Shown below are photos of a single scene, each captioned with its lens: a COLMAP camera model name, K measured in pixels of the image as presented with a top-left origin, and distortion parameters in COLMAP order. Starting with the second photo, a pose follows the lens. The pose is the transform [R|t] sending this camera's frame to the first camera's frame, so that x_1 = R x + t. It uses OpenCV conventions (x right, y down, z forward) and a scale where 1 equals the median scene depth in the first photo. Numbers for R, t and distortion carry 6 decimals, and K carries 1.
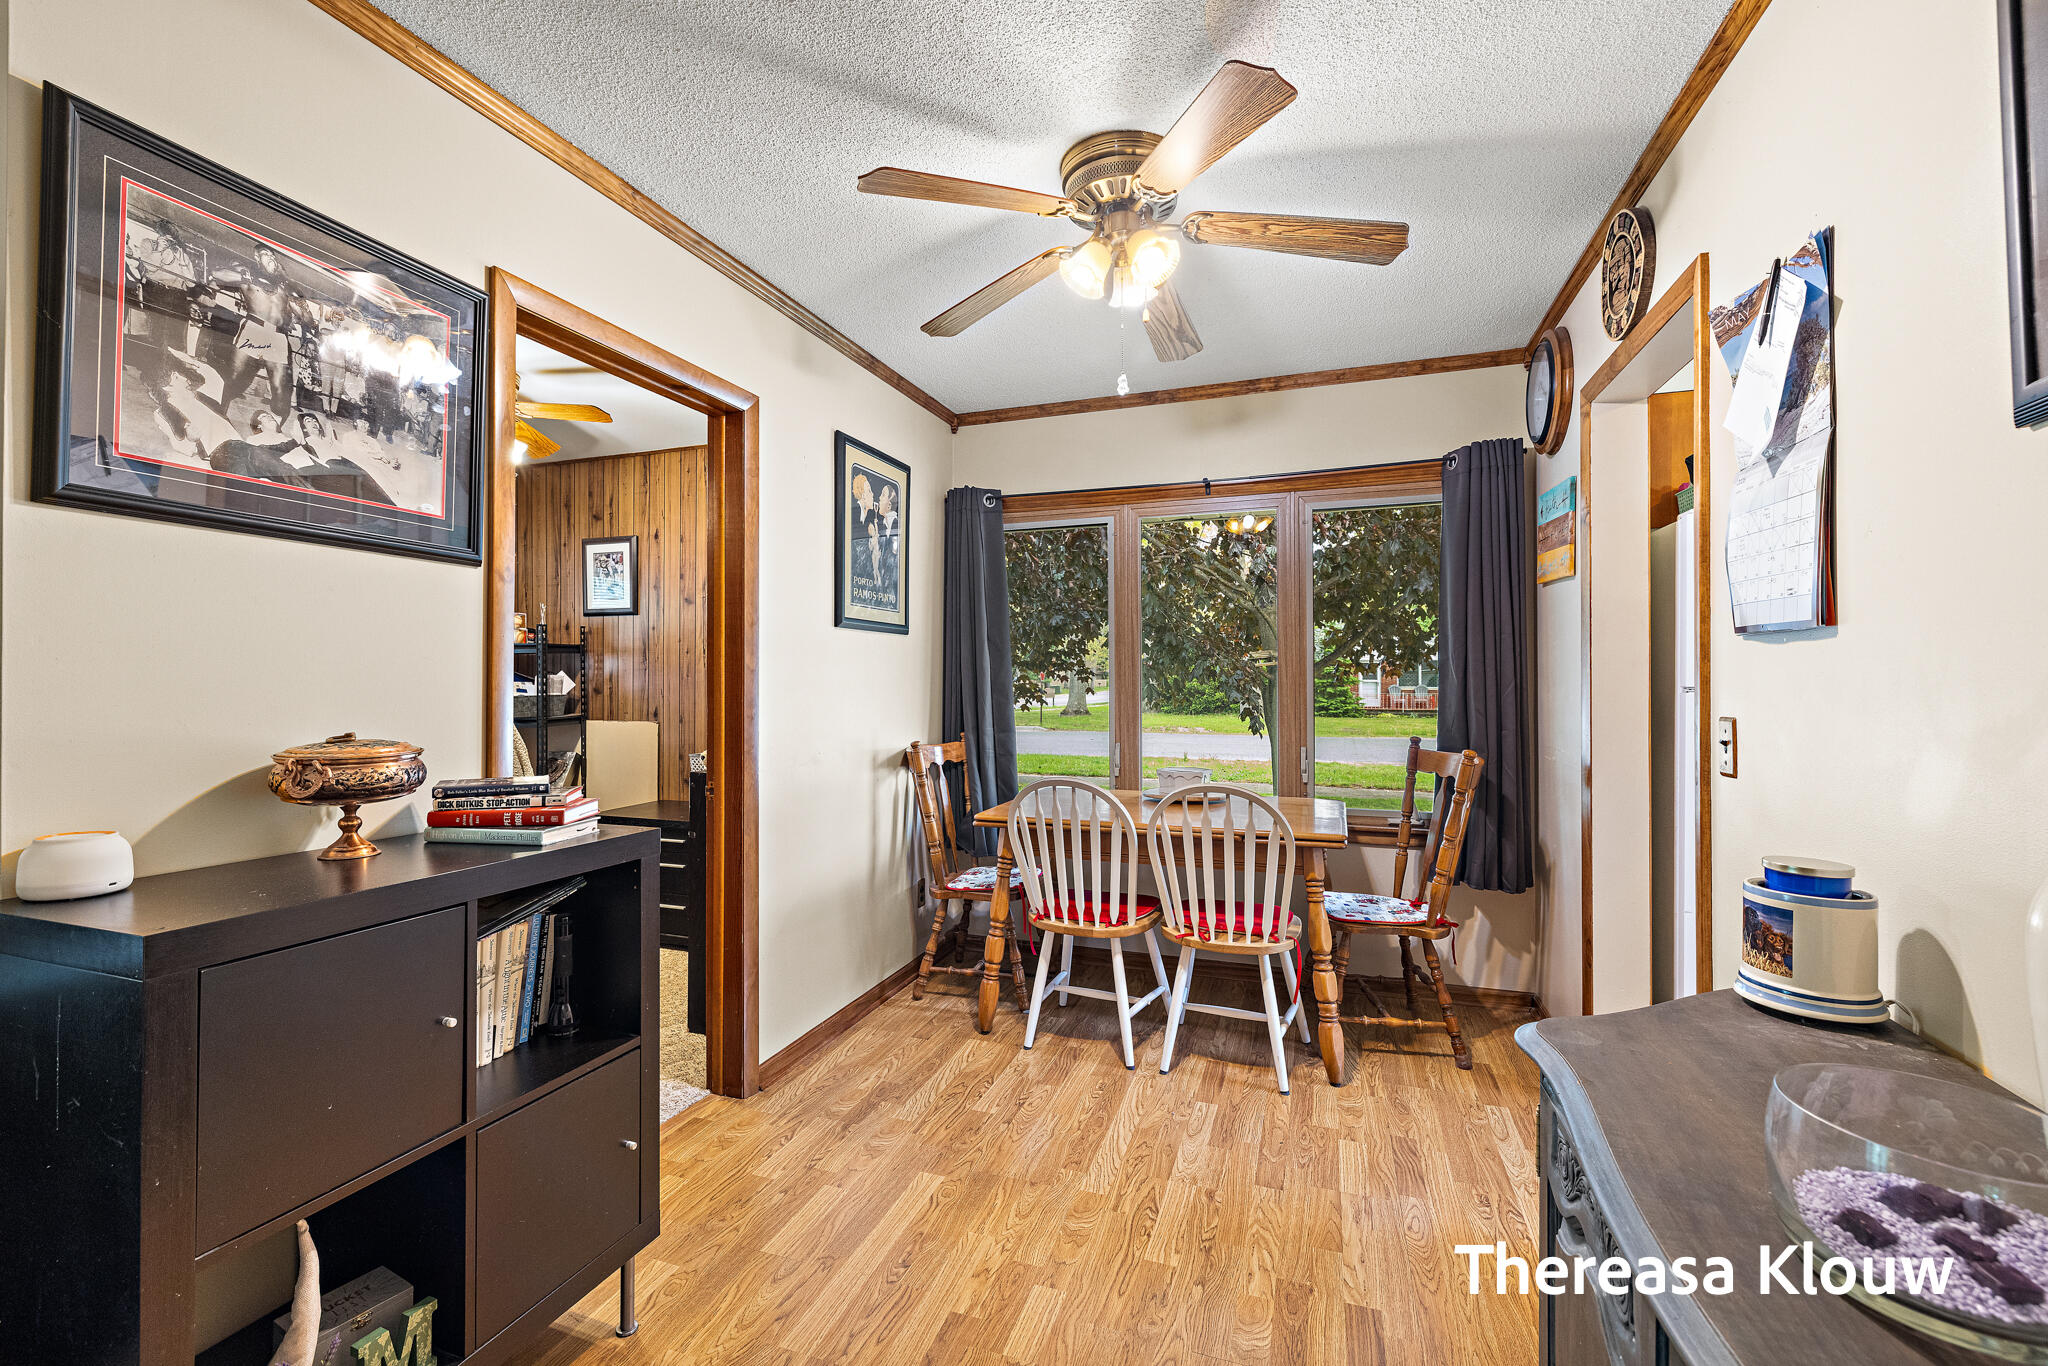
lens RADIAL K [[873.2, 0, 994.5], [0, 873.2, 677.7], [0, 0, 1]] dist [-0.001039, 0.000509]
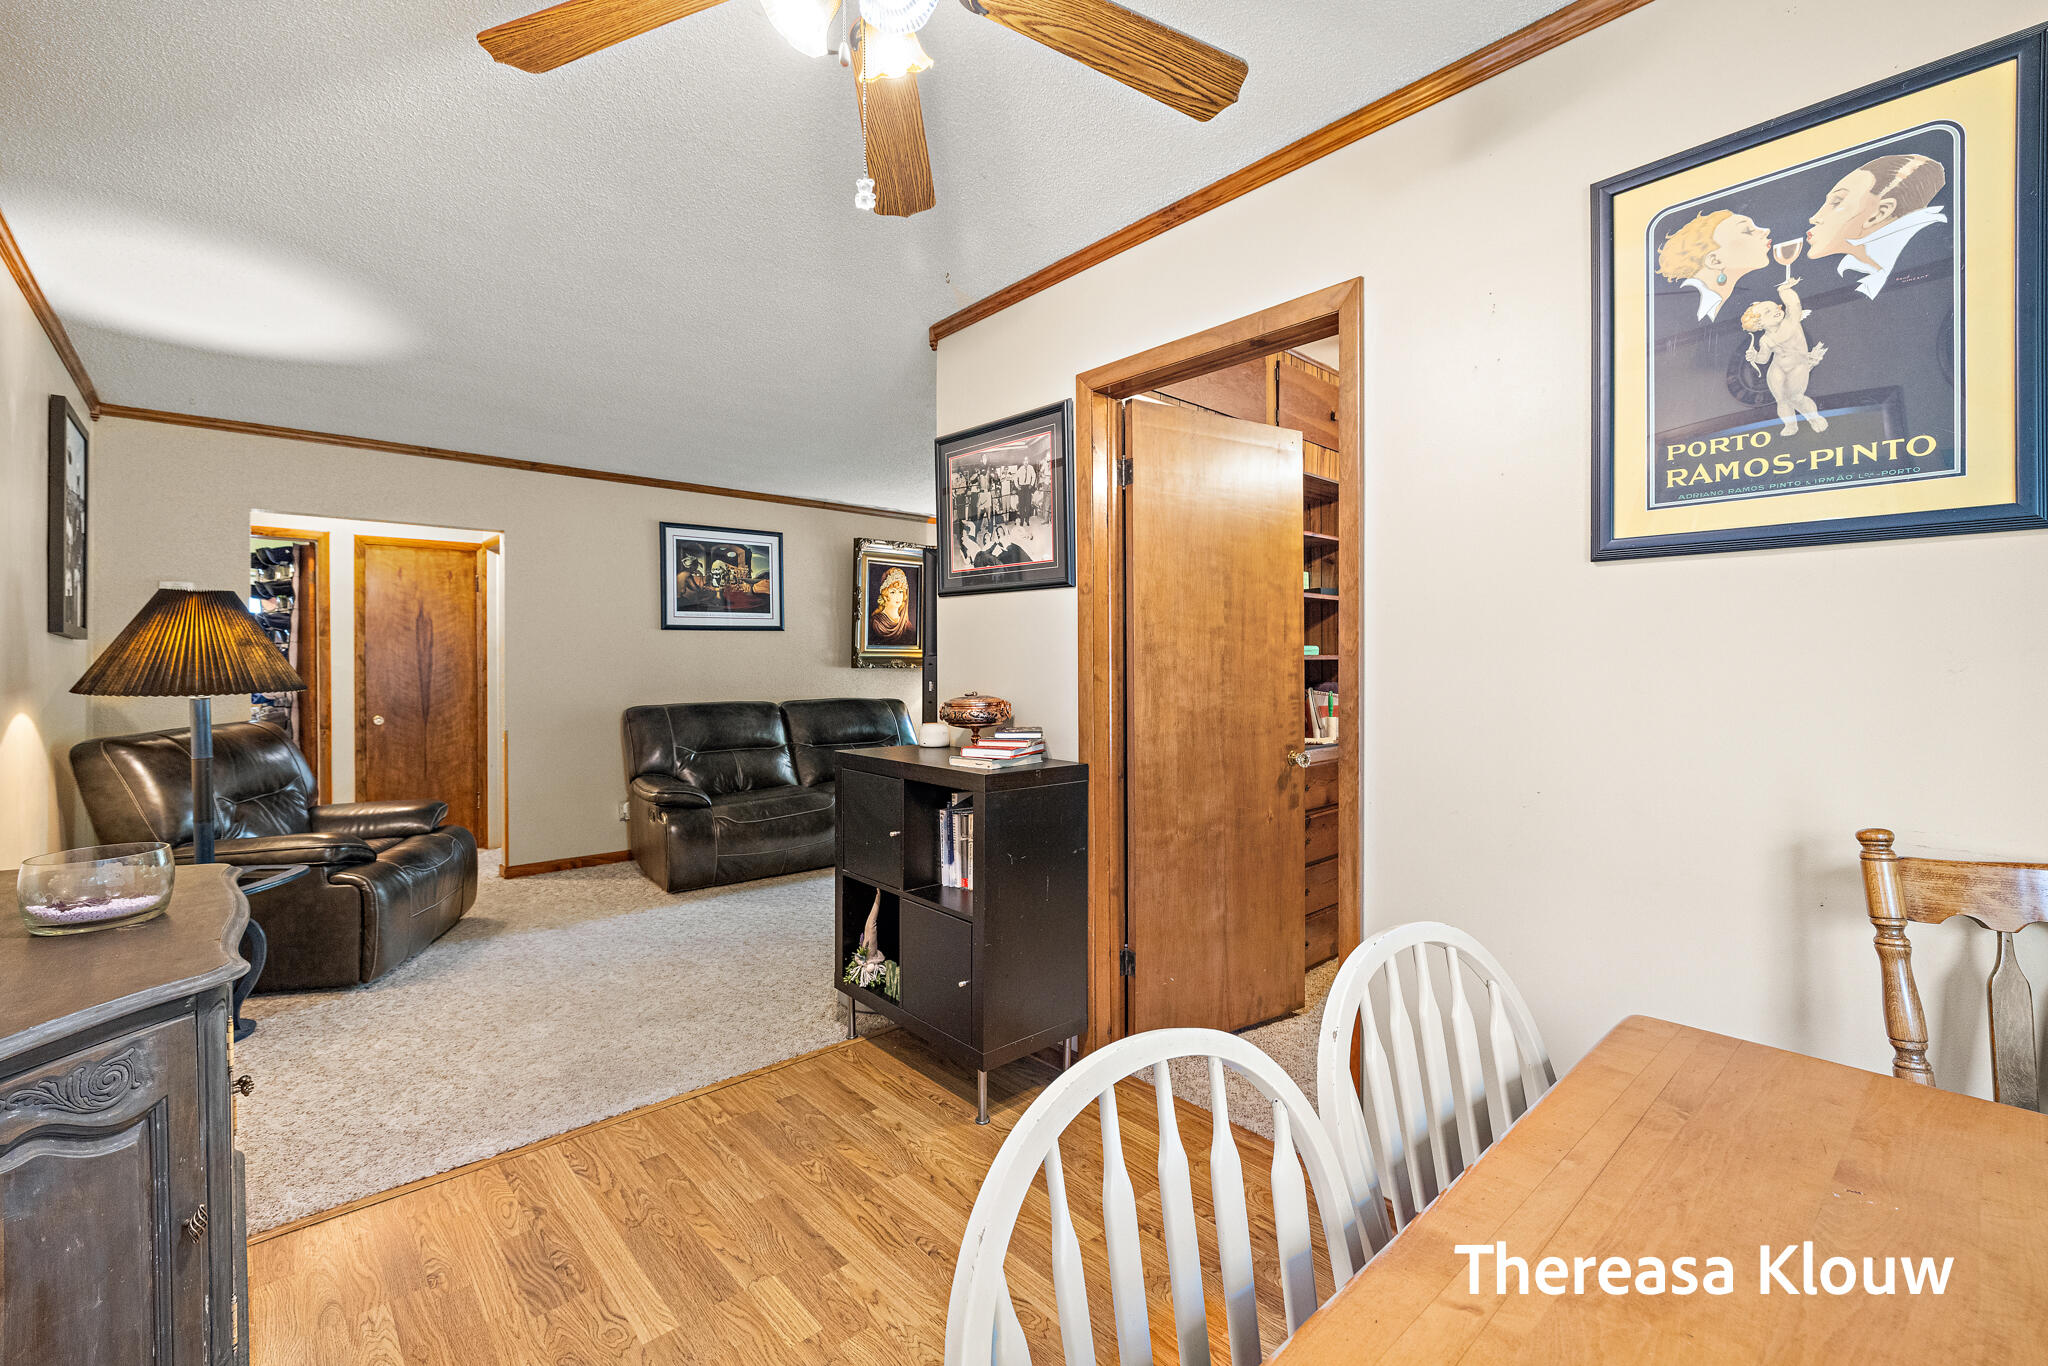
lens RADIAL K [[873.2, 0, 1021.2], [0, 873.2, 666.1], [0, 0, 1]] dist [-0.001039, 0.000509]
pose [[-0.458468, 0.006234, -0.888689, 0.468303], [0.006679, 0.999971, 0.003568, -0.000170], [0.888686, -0.004300, -0.458497, 0.992780]]
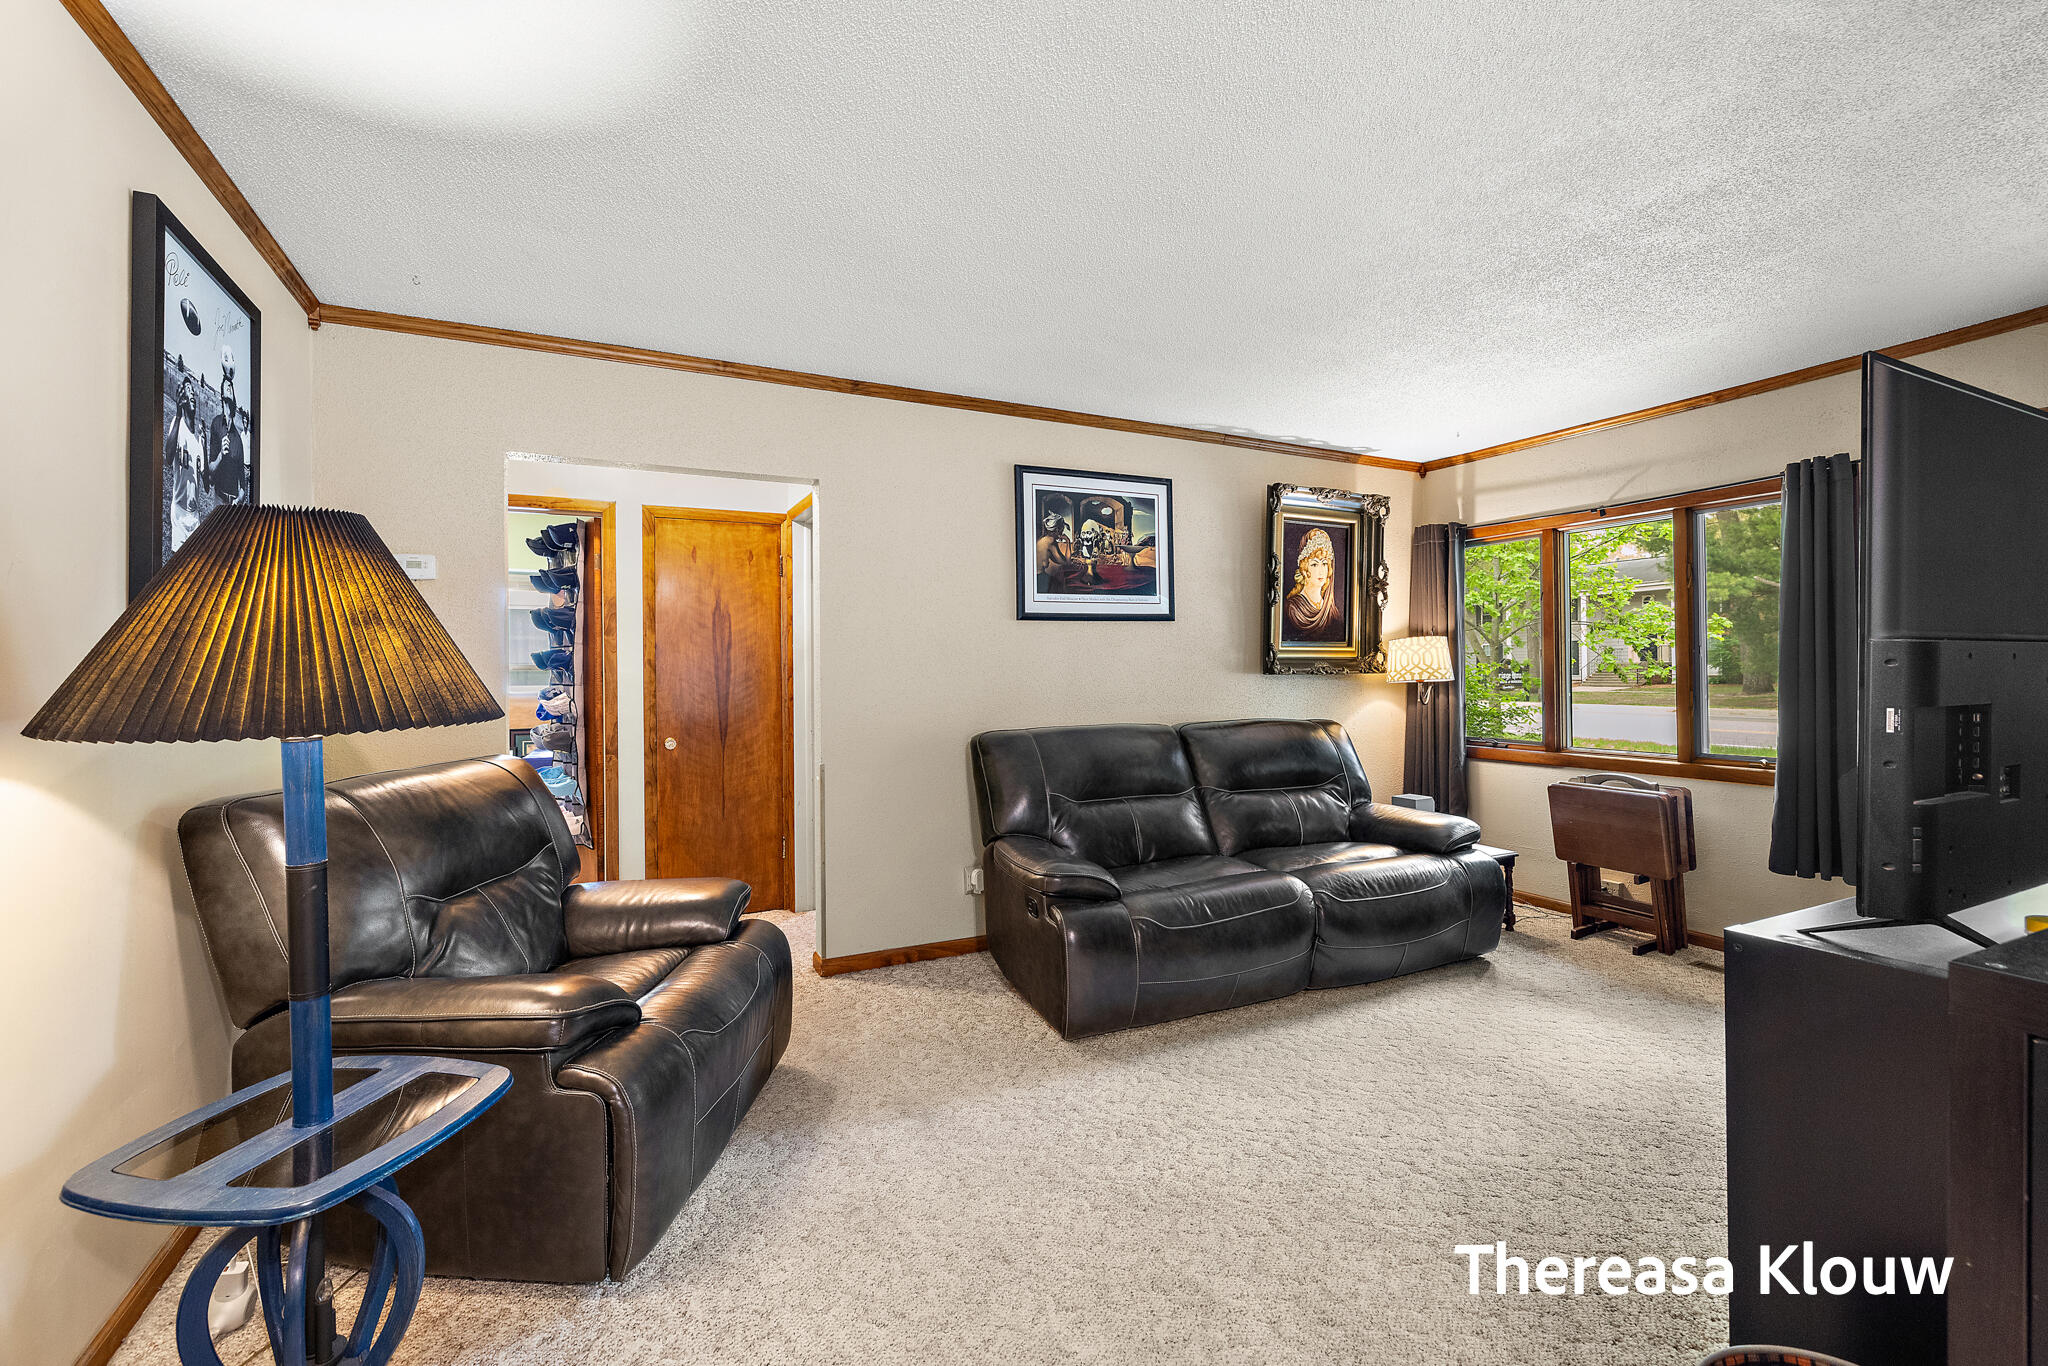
lens RADIAL K [[873.2, 0, 1018.0], [0, 873.2, 674.6], [0, 0, 1]] dist [-0.001039, 0.000509]
pose [[-0.685174, 0.008642, -0.728328, 0.088870], [0.010625, 0.999942, 0.001869, 0.002306], [0.728302, -0.006458, -0.685226, 0.309940]]
